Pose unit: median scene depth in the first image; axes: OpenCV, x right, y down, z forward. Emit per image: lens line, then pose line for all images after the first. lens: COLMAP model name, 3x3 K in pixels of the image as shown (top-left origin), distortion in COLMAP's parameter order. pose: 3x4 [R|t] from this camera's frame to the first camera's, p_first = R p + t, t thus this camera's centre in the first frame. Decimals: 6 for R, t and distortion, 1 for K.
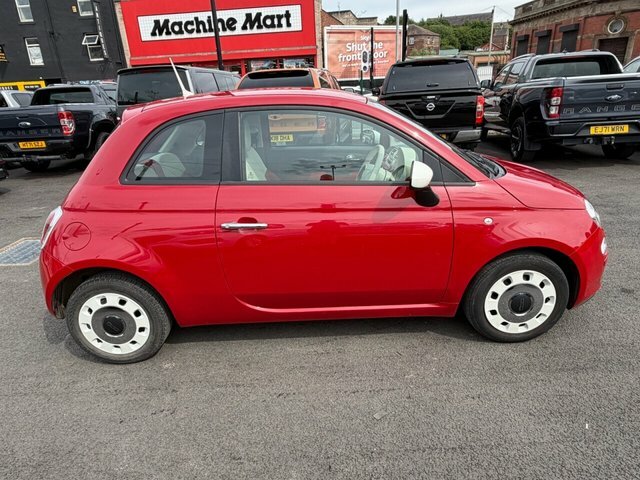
lens RADIAL K [[414.7, 0, 320.0], [0, 414.7, 240.0], [0, 0, 1]] dist [0.001243, -0.001142]
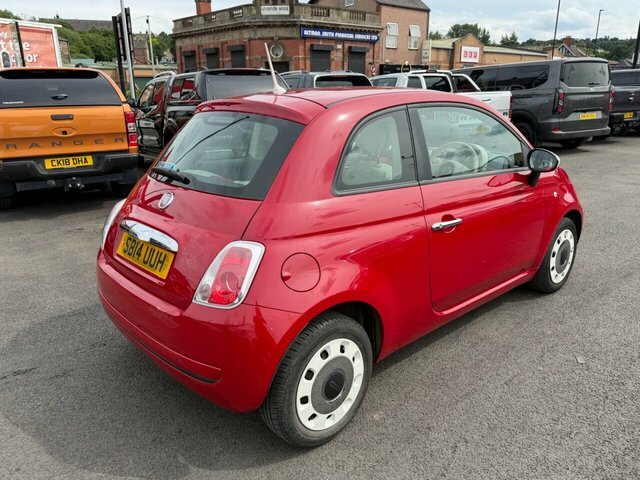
lens RADIAL K [[491.9, 0, 320.0], [0, 491.9, 240.0], [0, 0, 1]] dist [0.061430, -0.081624]
pose [[0.739561, -0.158224, 0.654228, -0.118047], [0.215329, 0.976515, -0.007246, -0.005461], [-0.637717, 0.146233, 0.756263, 0.033814]]
